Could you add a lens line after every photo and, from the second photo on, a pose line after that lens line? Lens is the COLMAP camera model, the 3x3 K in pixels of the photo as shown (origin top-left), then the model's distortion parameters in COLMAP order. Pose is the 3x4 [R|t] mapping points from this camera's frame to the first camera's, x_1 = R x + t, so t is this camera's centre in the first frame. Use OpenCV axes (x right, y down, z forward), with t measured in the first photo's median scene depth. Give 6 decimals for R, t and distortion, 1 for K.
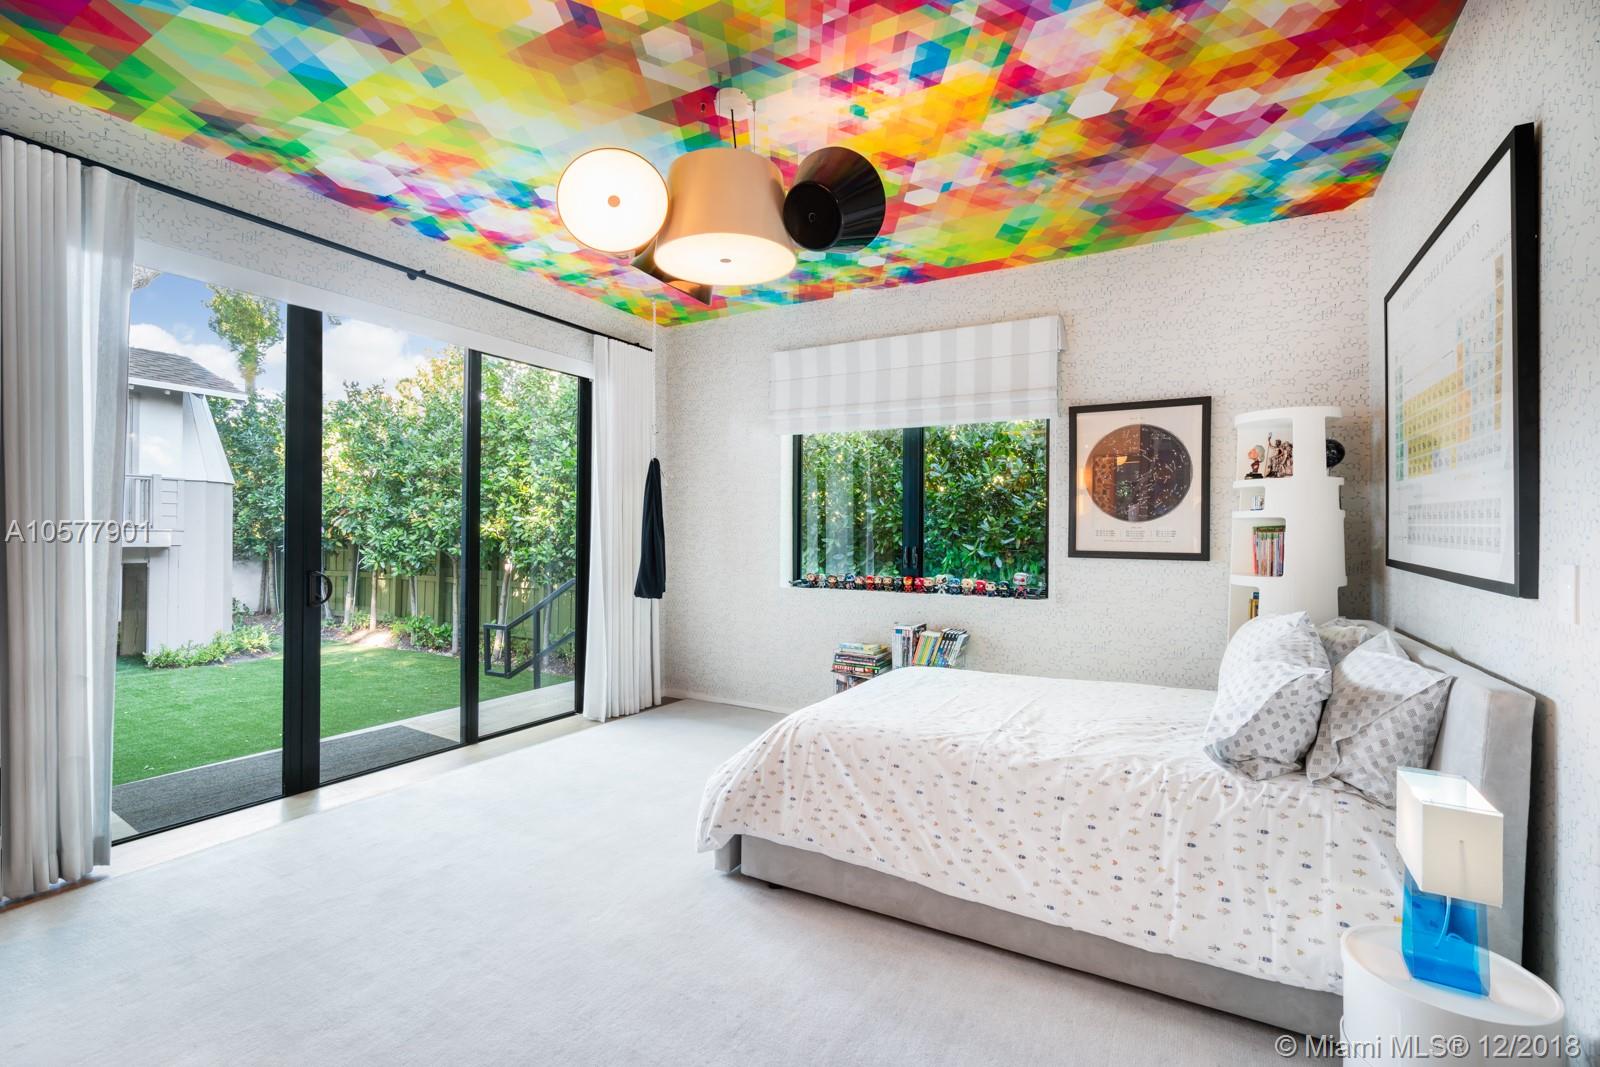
lens RADIAL K [[717.7, 0, 797.0], [0, 717.7, 530.6], [0, 0, 1]] dist [-0.001062, 0.000332]
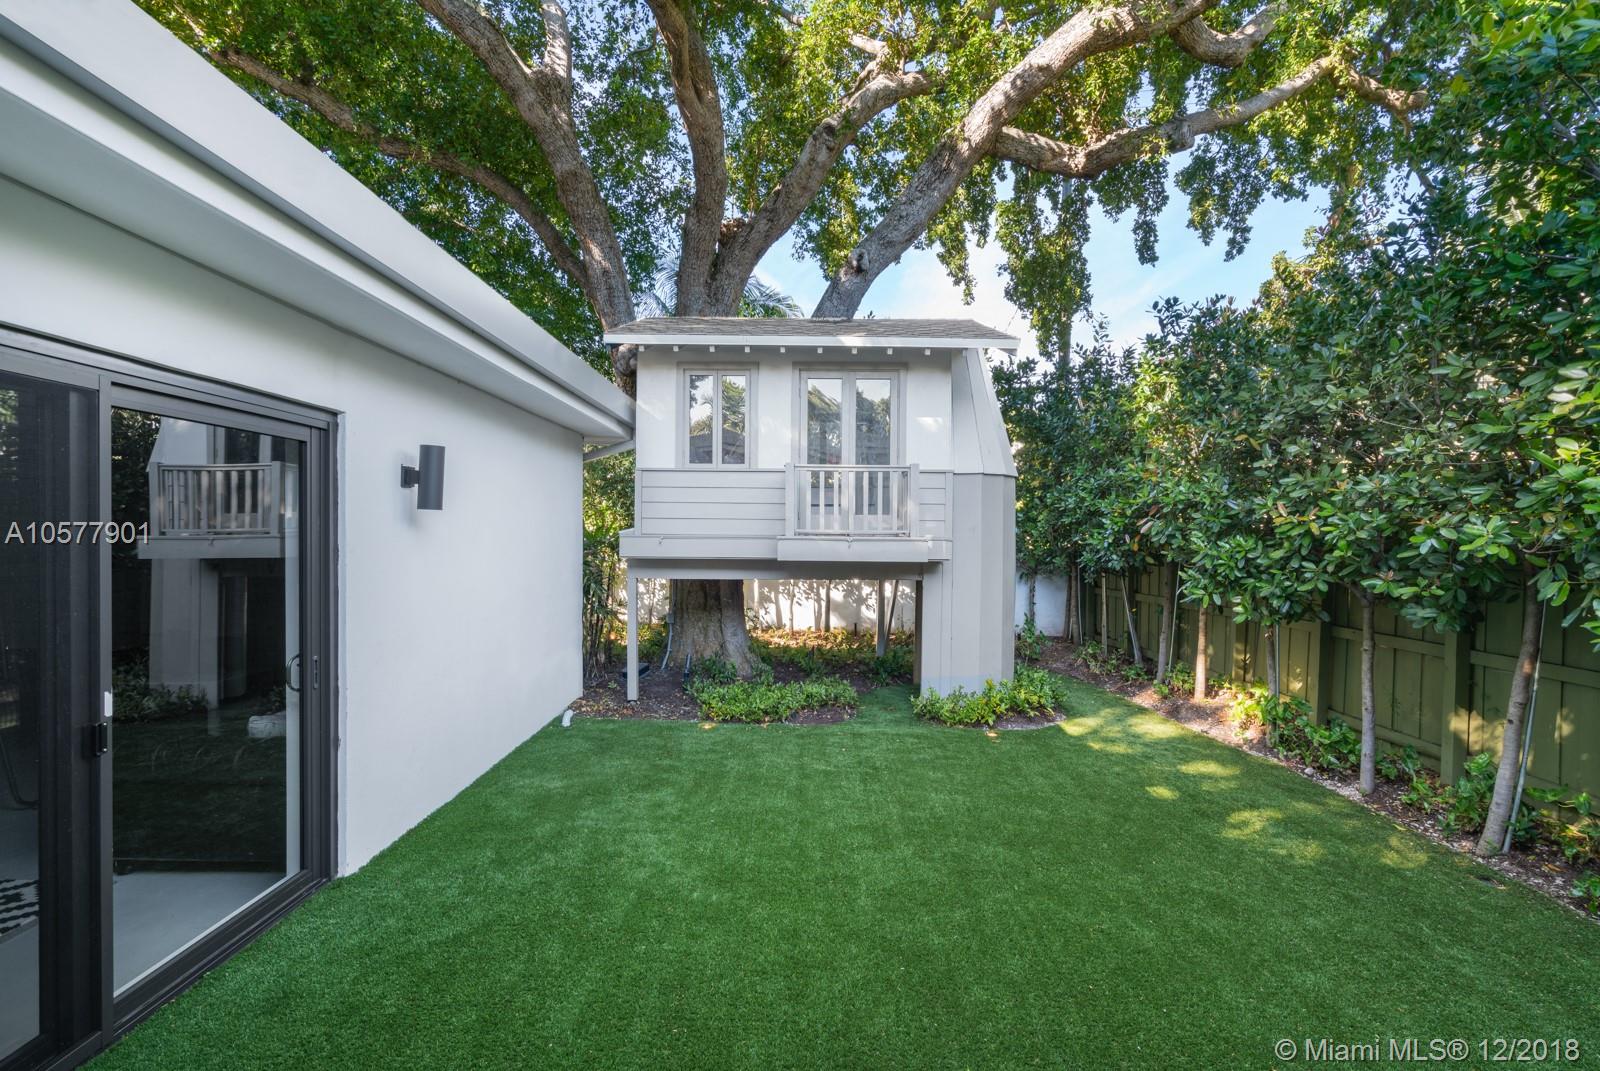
lens RADIAL K [[717.7, 0, 799.0], [0, 717.7, 535.8], [0, 0, 1]] dist [-0.001062, 0.000332]
pose [[0.506654, -0.000563, -0.862150, -0.255370], [-0.001661, 0.999997, -0.001629, -0.002266], [0.862148, 0.002258, 0.506651, 0.425619]]
